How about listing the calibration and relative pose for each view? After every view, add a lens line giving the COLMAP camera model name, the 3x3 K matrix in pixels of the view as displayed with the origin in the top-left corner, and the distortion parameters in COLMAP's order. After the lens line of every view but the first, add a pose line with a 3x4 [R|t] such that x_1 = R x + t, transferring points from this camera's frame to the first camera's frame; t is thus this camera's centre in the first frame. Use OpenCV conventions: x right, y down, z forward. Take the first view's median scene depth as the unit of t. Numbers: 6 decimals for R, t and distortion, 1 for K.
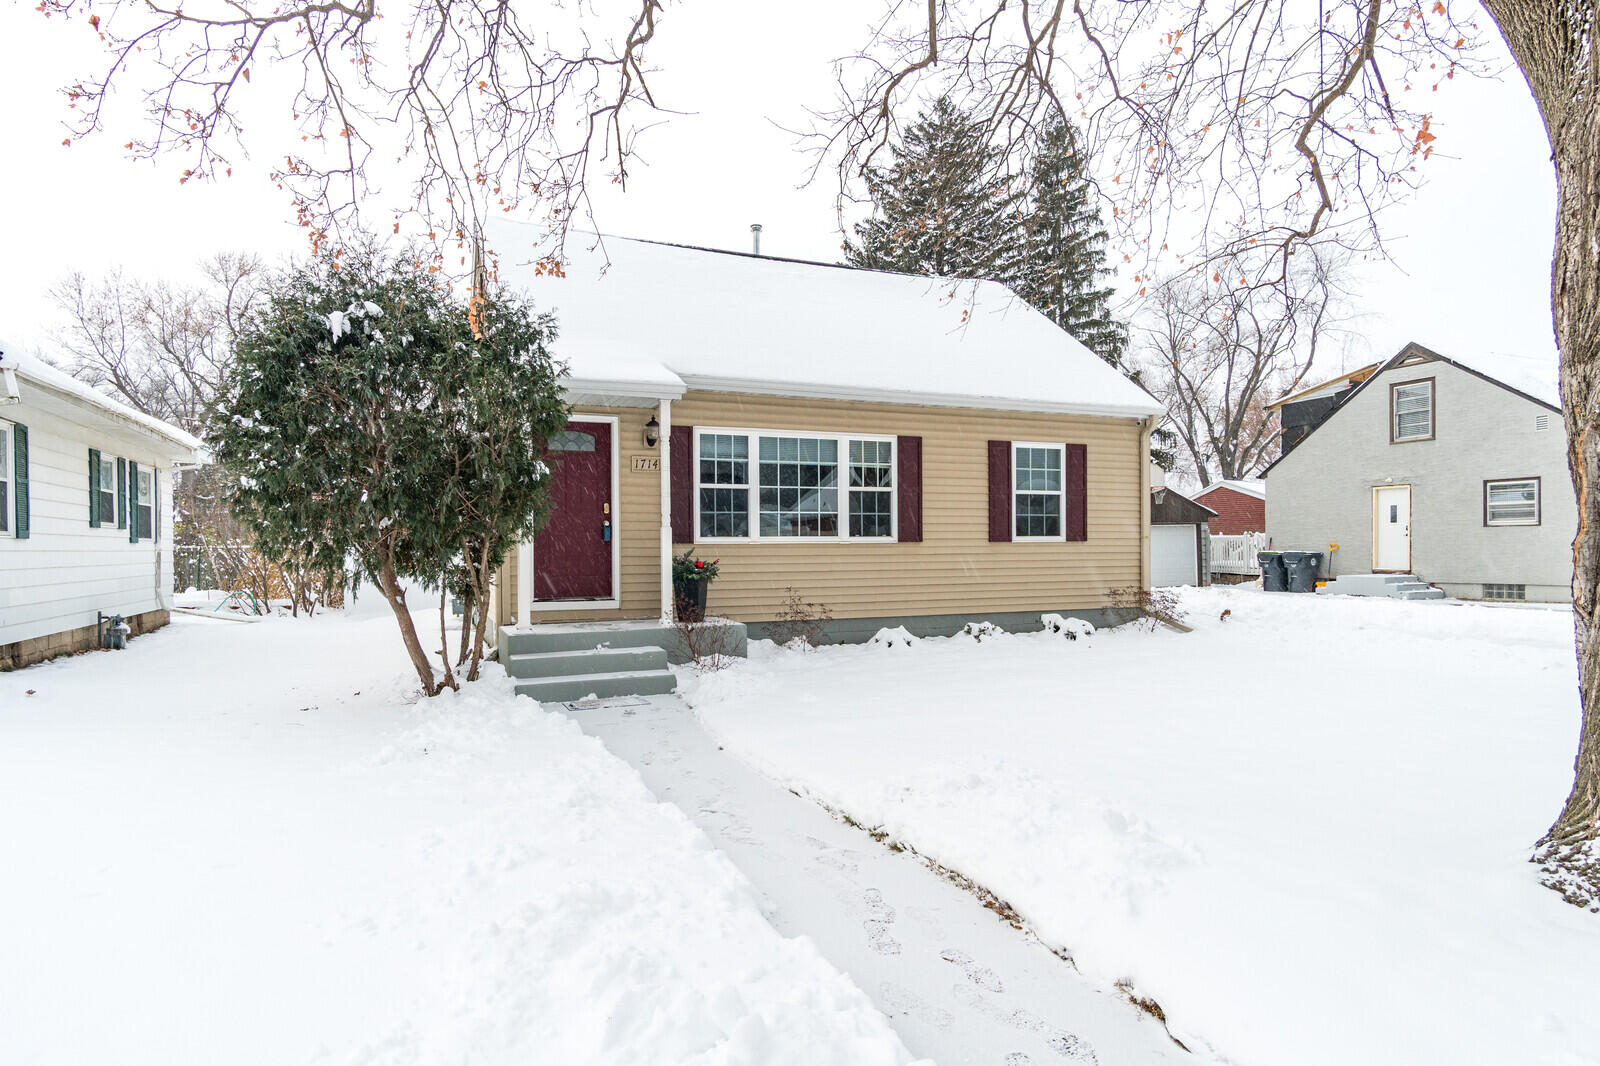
lens RADIAL K [[871.3, 0, 768.6], [0, 871.3, 552.4], [0, 0, 1]] dist [0.006251, 0.000980]
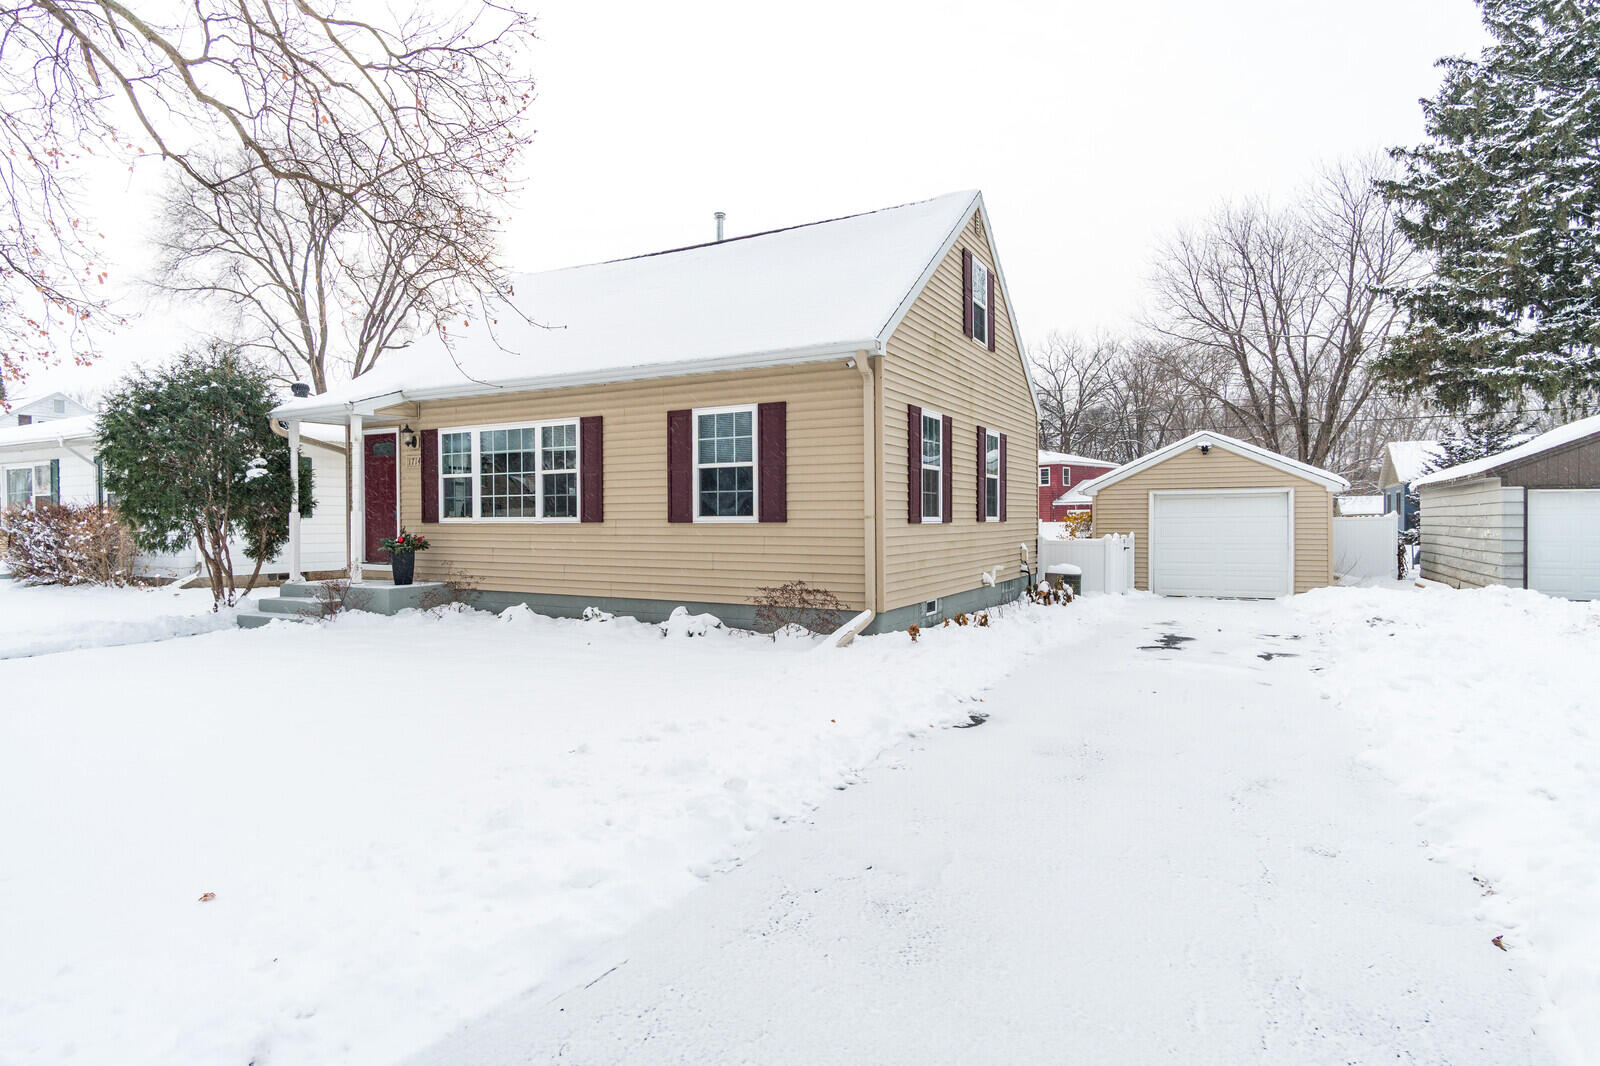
lens RADIAL K [[849.5, 0, 800.0], [0, 849.5, 533.0], [0, 0, 1]] dist [0.003414, 0.001287]
pose [[0.649764, 0.015890, -0.759970, 1.050998], [-0.005687, 0.999855, 0.016043, -0.016741], [0.760115, -0.006102, 0.649760, 0.544377]]
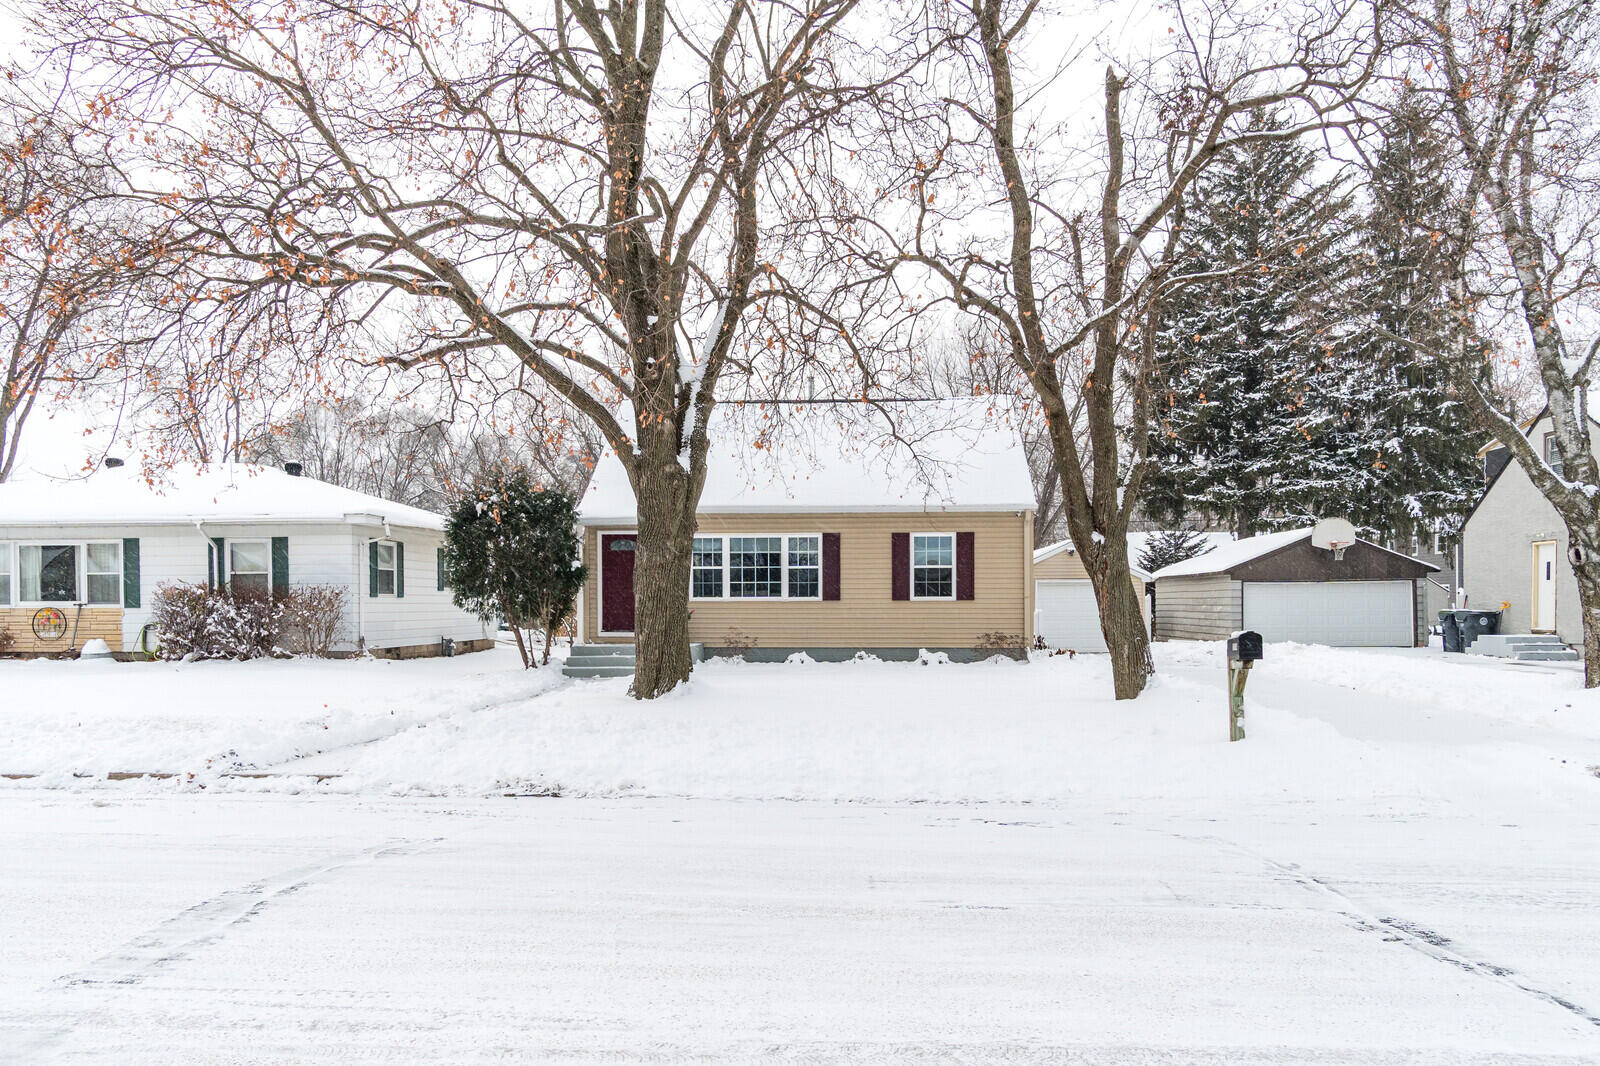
lens RADIAL K [[1067.9, 0, 809.7], [0, 1067.9, 603.7], [0, 0, 1]] dist [0.004145, 0.001548]
pose [[0.906016, 0.005633, -0.423207, 0.931342], [-0.006359, 0.999980, -0.000303, -0.005328], [0.423197, 0.002966, 0.906033, -0.746833]]
